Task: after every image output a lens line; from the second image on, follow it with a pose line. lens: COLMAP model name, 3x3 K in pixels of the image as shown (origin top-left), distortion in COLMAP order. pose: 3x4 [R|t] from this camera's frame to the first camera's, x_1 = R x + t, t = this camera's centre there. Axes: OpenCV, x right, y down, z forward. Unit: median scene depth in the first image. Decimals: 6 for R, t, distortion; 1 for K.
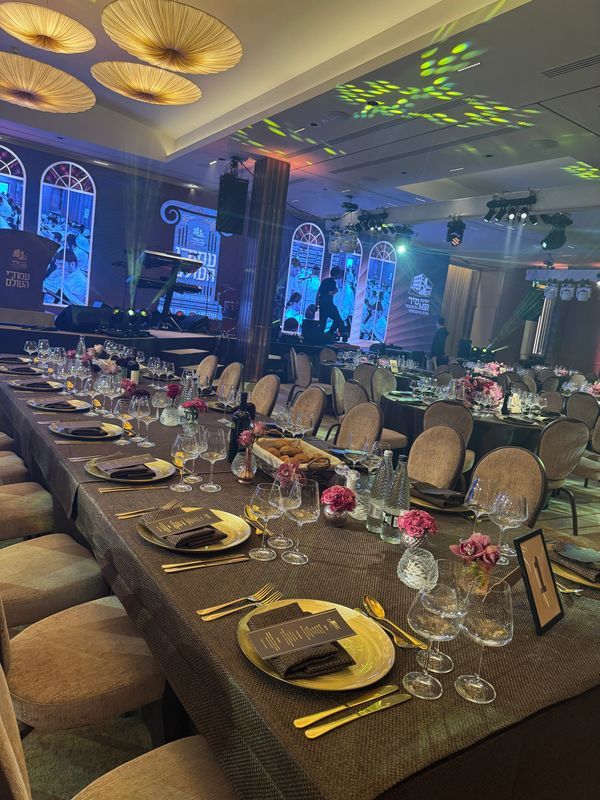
lens RADIAL K [[562.5, 0, 298.5], [0, 562.5, 400.3], [0, 0, 1]] dist [0.034769, -0.009644]
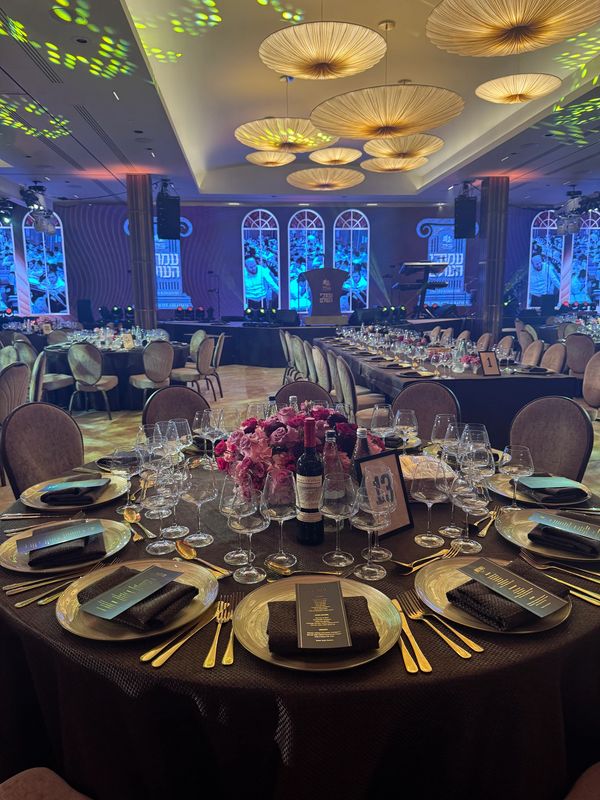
lens RADIAL K [[562.5, 0, 298.4], [0, 562.5, 397.8], [0, 0, 1]] dist [0.034769, -0.009644]
pose [[0.877471, -0.057608, -0.476158, 0.132516], [0.058239, 0.998212, -0.013445, 0.064079], [0.476081, -0.015933, 0.879257, -0.325117]]
